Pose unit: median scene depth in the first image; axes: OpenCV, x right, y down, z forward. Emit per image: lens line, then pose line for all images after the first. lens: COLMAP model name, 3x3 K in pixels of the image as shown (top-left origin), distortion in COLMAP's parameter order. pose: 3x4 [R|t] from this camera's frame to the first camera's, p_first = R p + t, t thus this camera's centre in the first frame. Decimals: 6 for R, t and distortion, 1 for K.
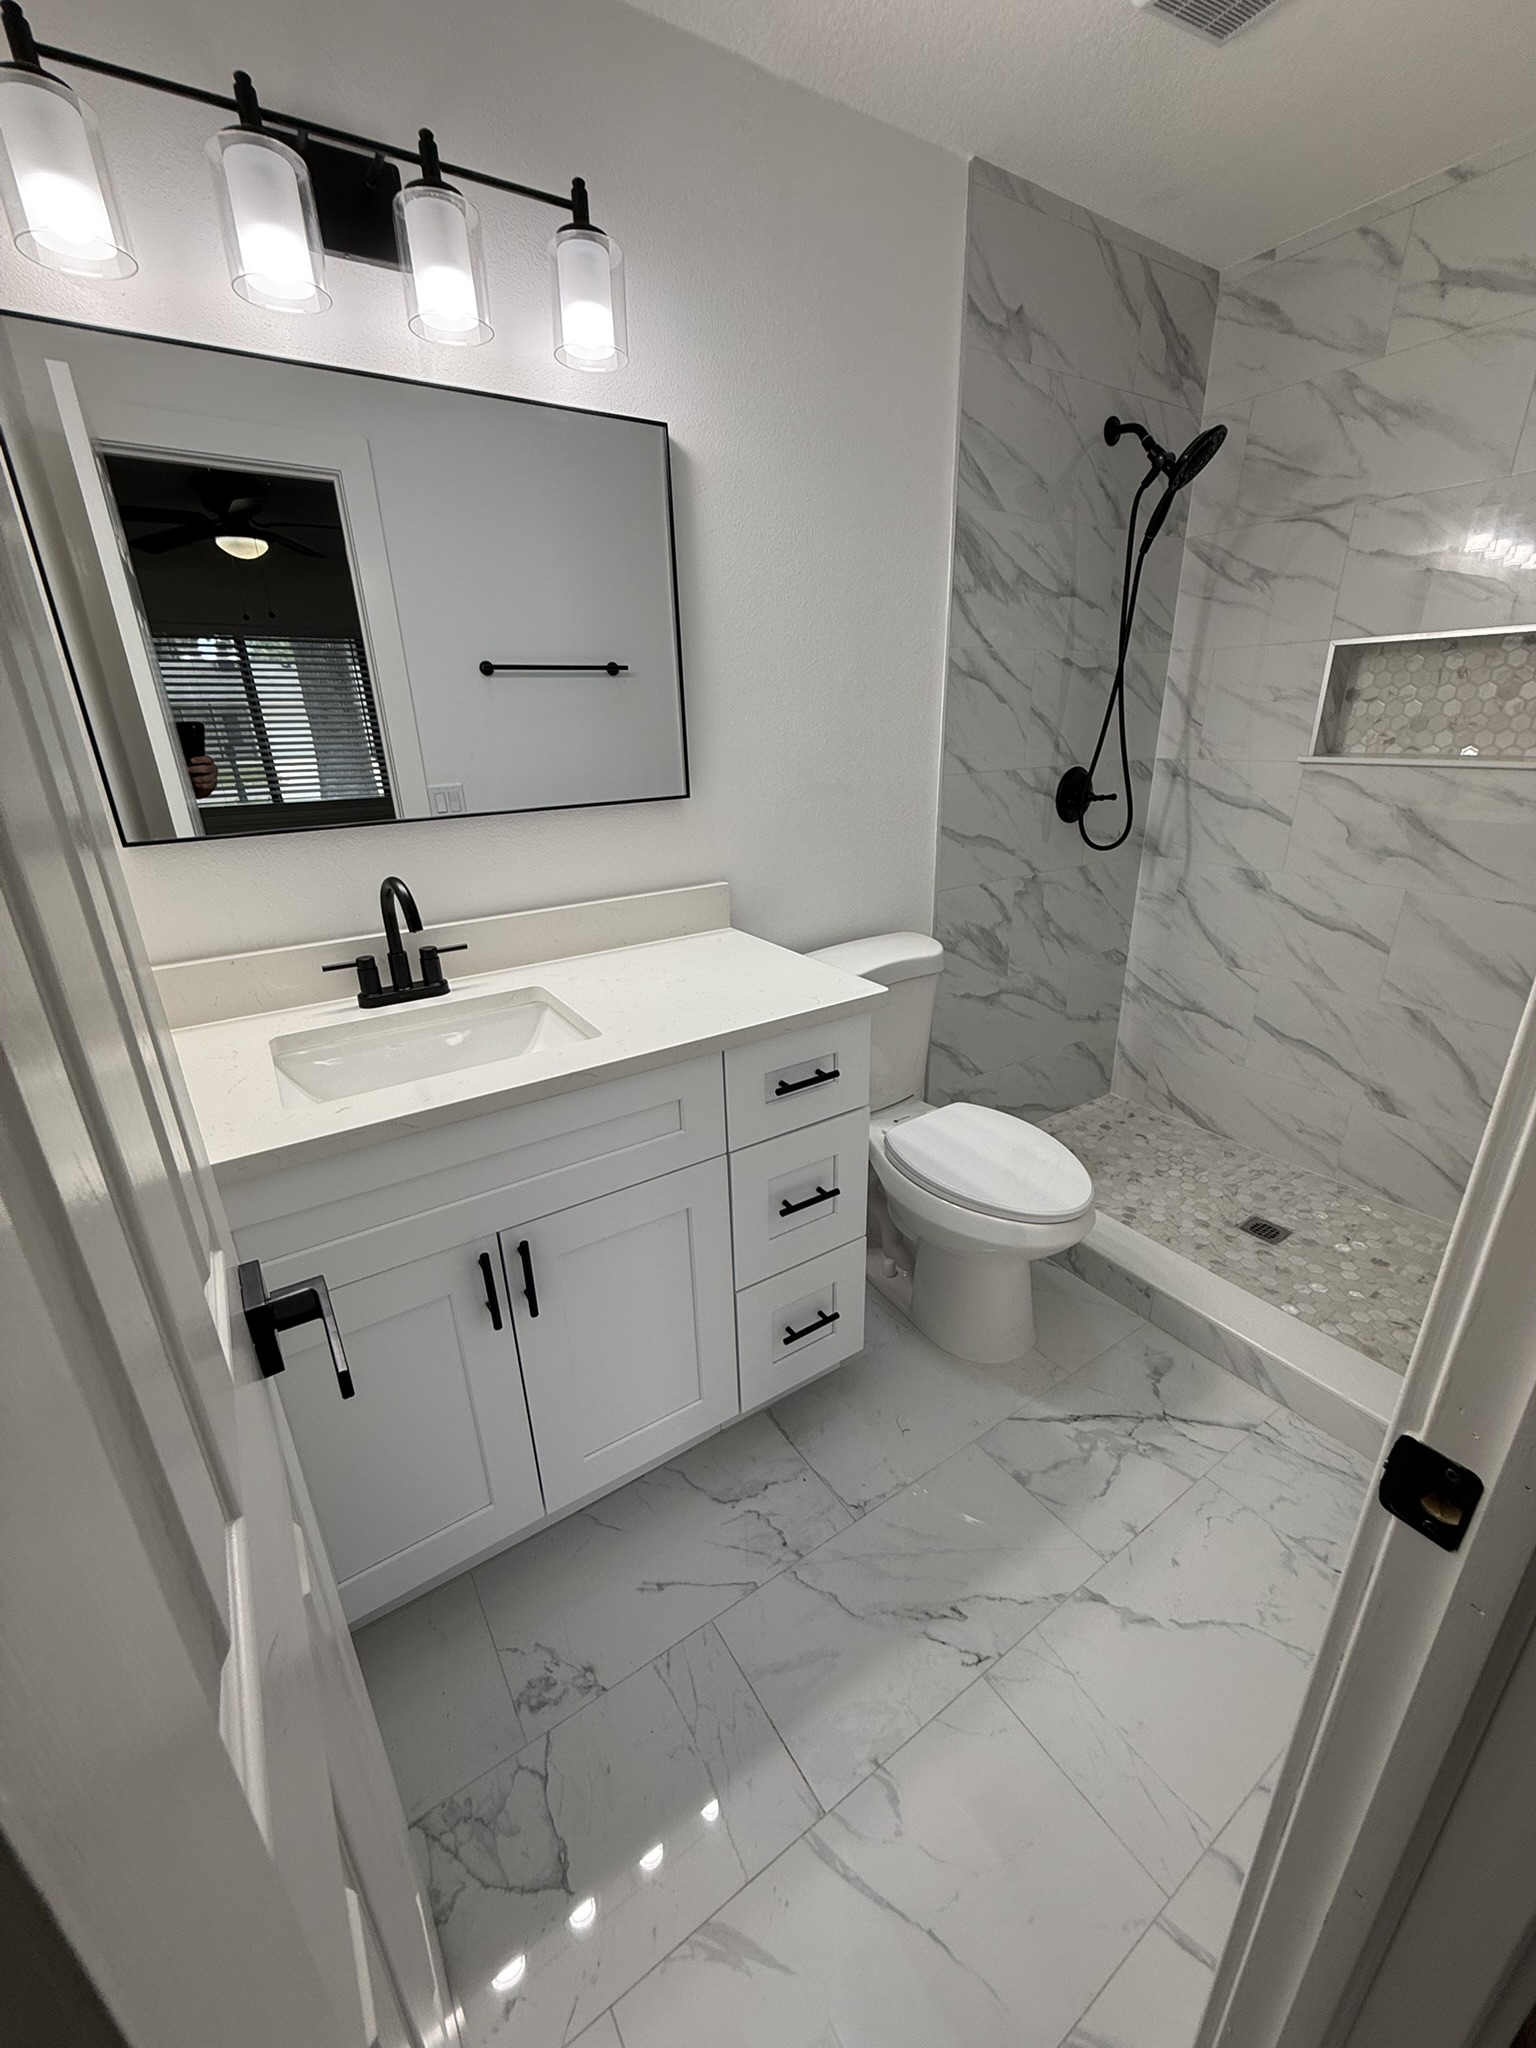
lens RADIAL K [[817.0, 0, 768.0], [0, 817.0, 1024.0], [0, 0, 1]] dist [0.000404, -0.000332]
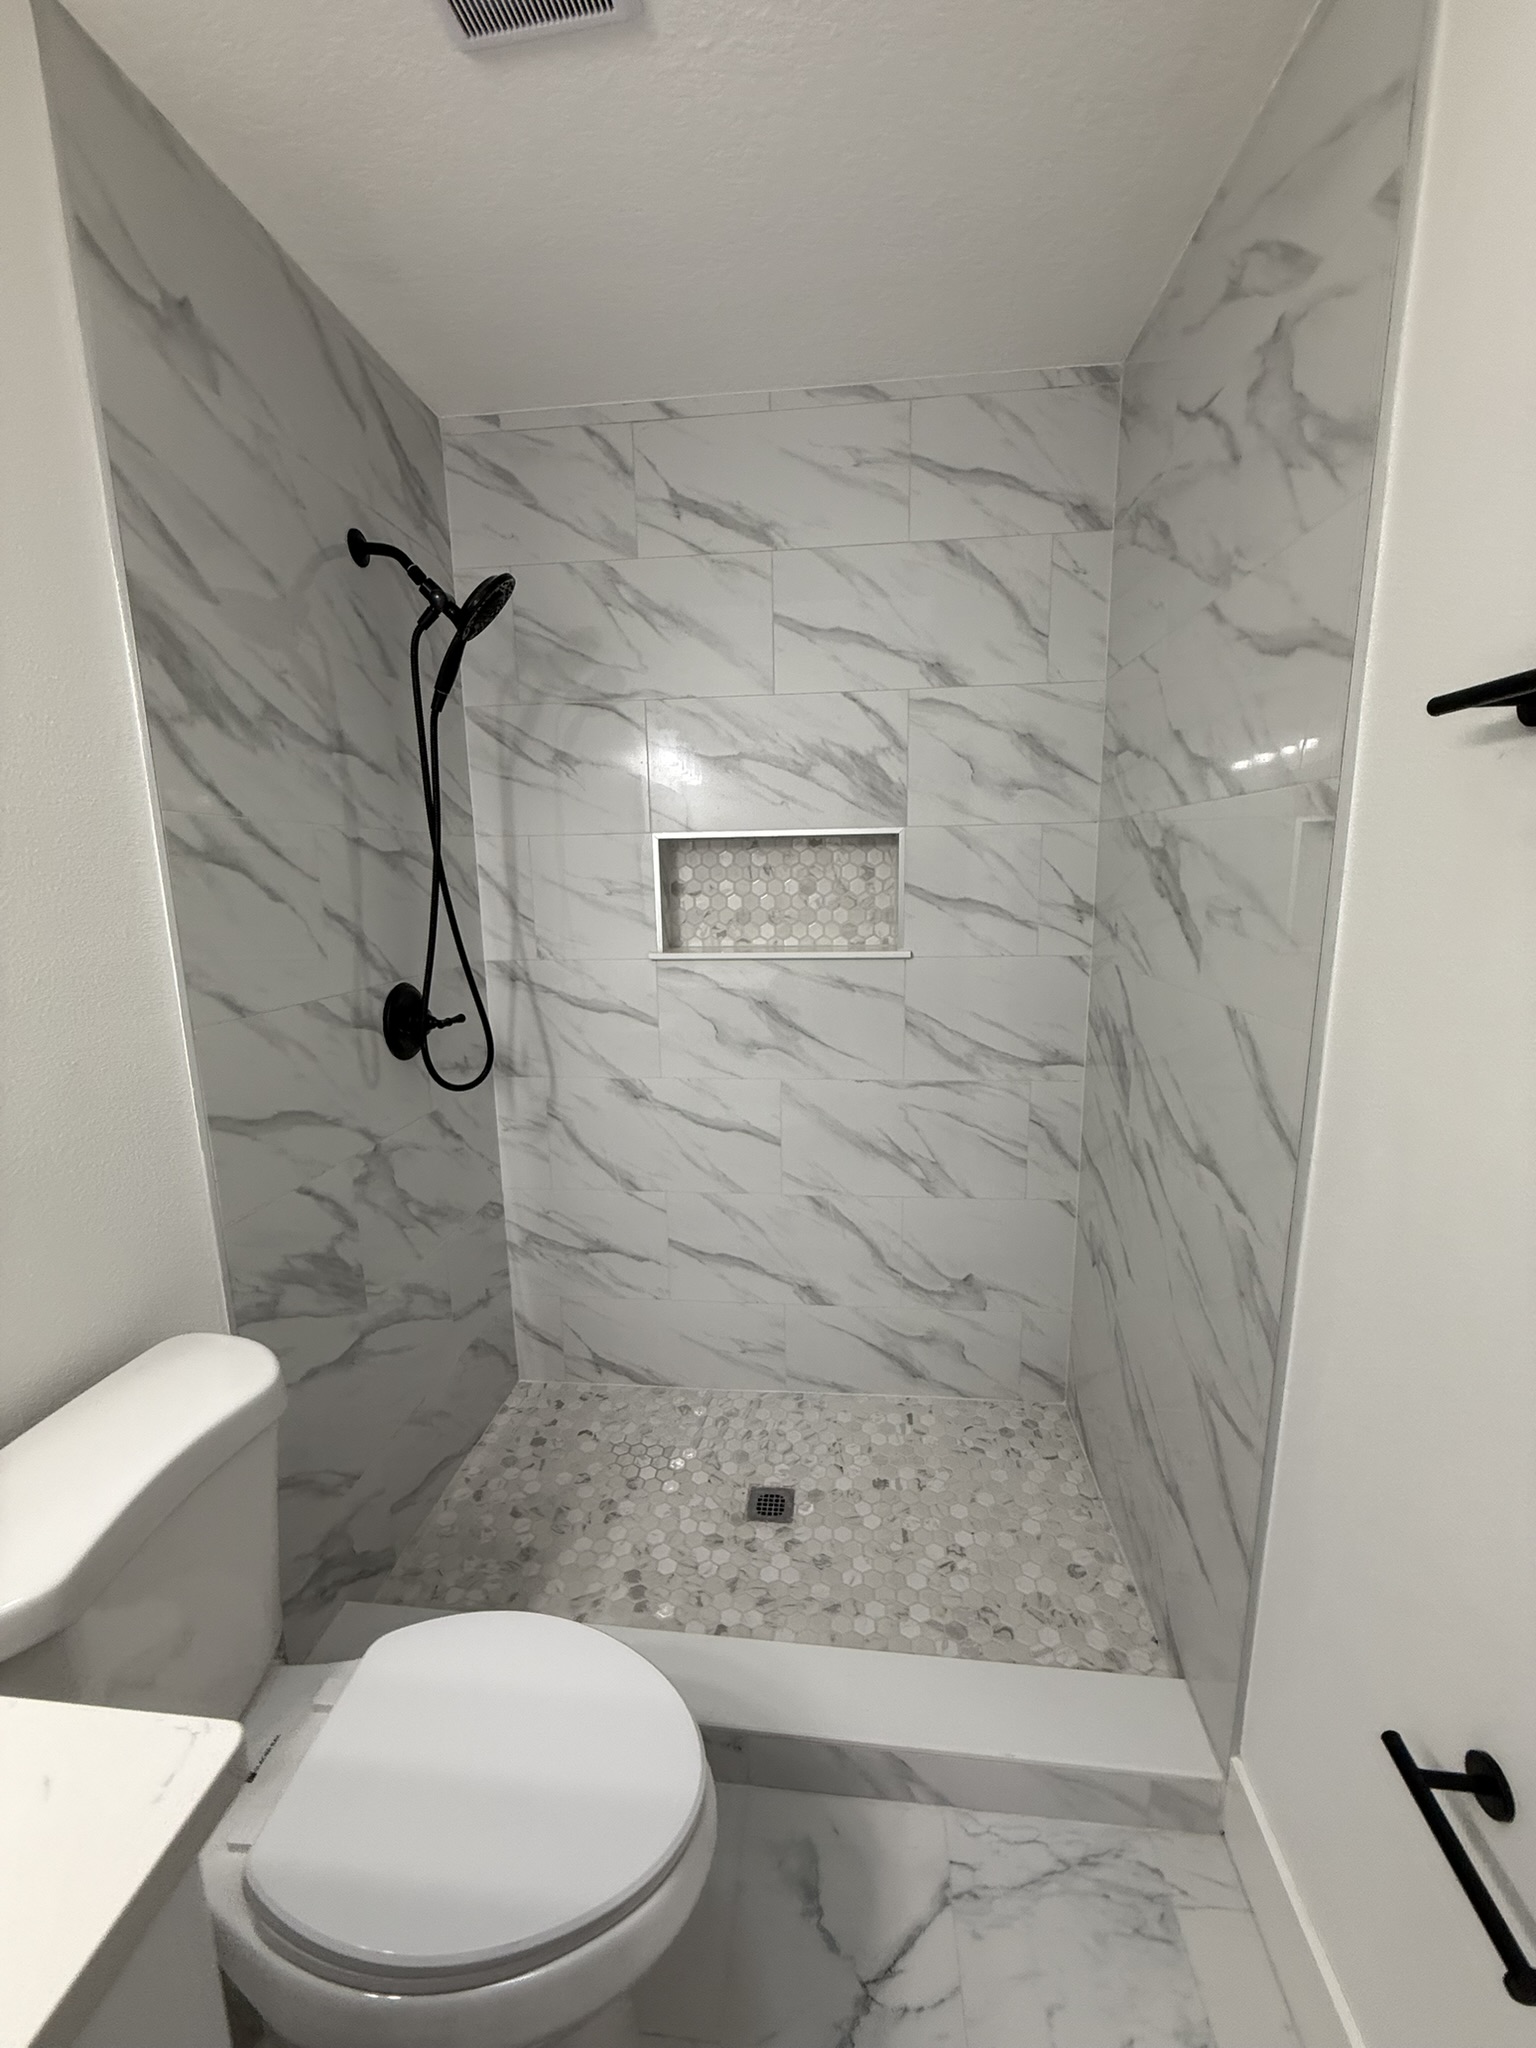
lens RADIAL K [[817.0, 0, 768.0], [0, 817.0, 1024.0], [0, 0, 1]] dist [0.000404, -0.000332]
pose [[0.636370, -0.127040, 0.760851, 0.041522], [0.273690, 0.959359, -0.068727, -0.156348], [-0.721198, 0.251973, 0.645277, 0.348832]]
